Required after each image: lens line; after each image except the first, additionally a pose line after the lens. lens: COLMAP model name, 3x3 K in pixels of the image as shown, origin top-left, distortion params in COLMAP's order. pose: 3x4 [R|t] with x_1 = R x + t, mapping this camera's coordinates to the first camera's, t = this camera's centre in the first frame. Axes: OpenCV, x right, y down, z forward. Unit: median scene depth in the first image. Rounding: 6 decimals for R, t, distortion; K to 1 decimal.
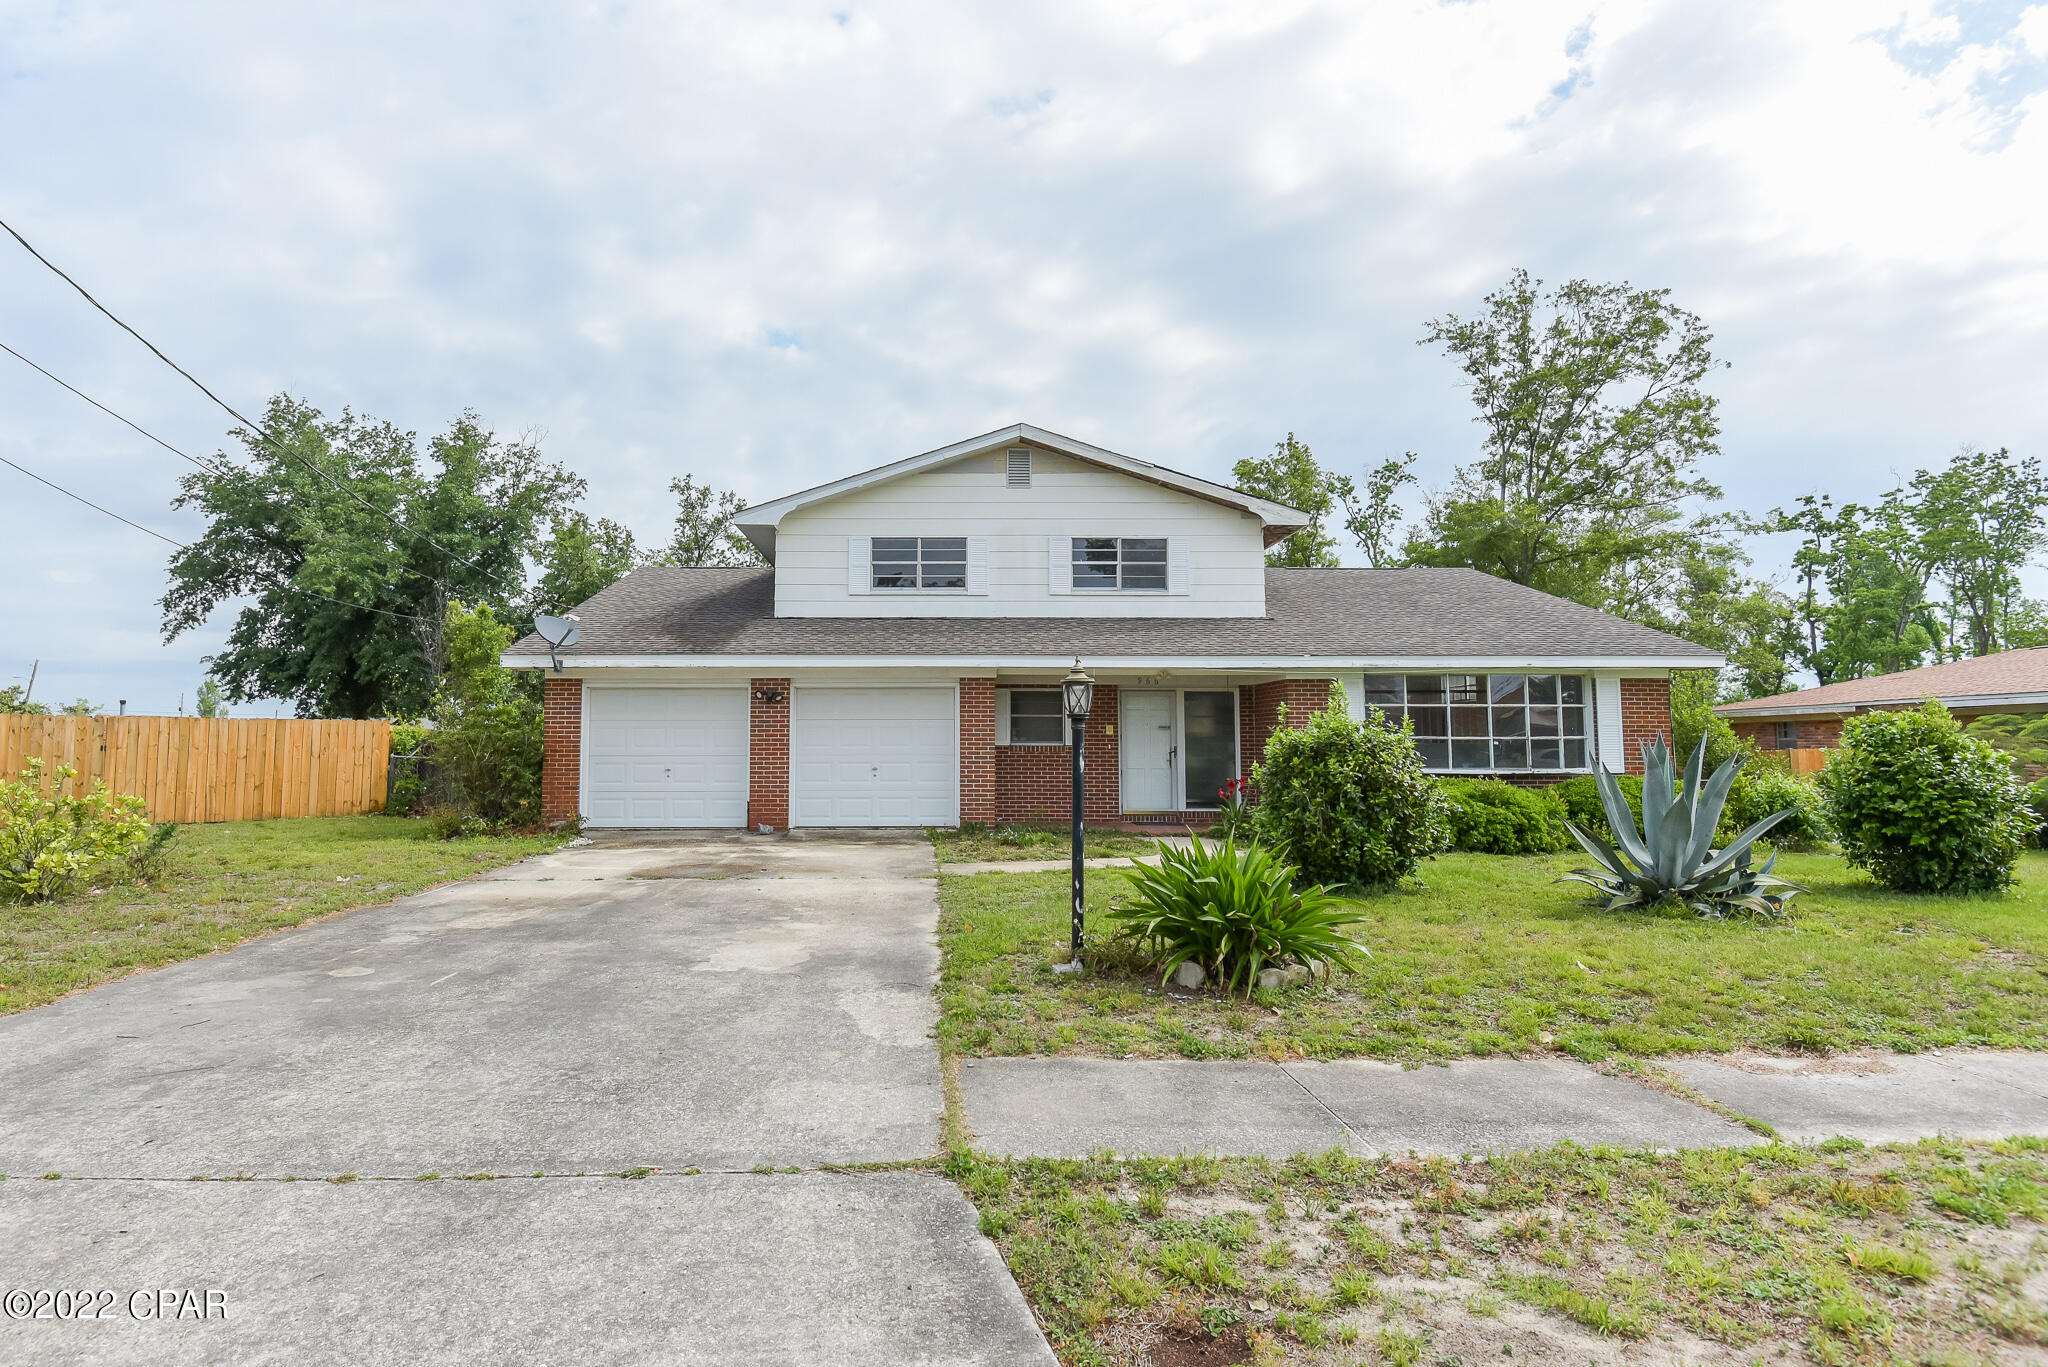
lens RADIAL K [[951.5, 0, 1023.2], [0, 951.5, 687.4], [0, 0, 1]] dist [0.005221, -0.029554]
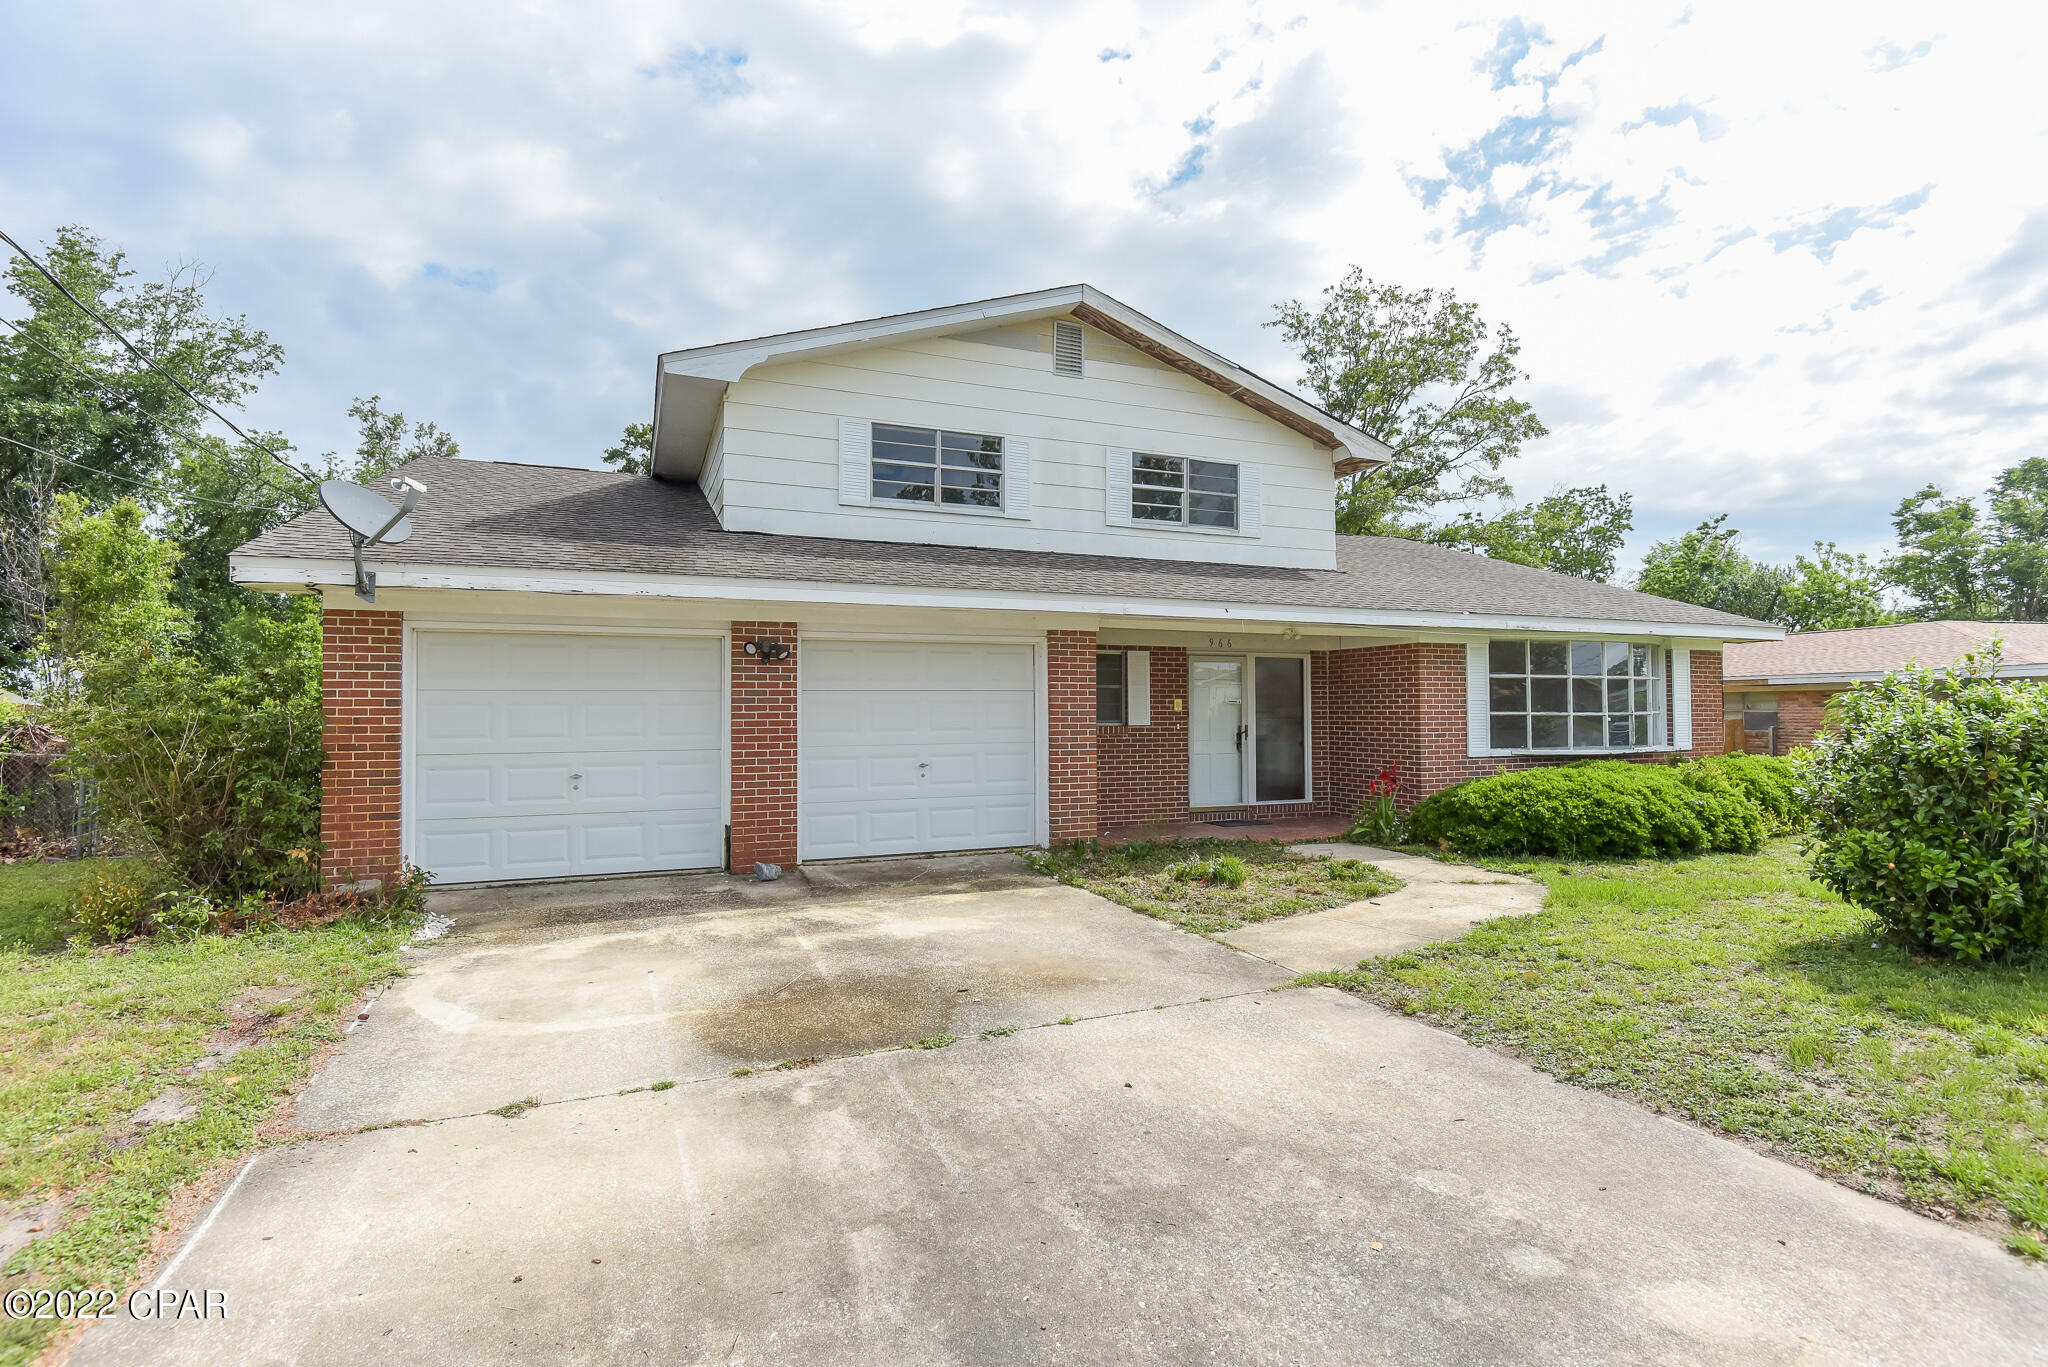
lens RADIAL K [[869.4, 0, 1026.6], [0, 869.4, 693.0], [0, 0, 1]] dist [0.000910, -0.019103]
pose [[0.943472, 0.003489, 0.331432, -0.258007], [-0.014573, 0.999414, 0.030964, 0.014376], [-0.331130, -0.034044, 0.942971, 0.370578]]
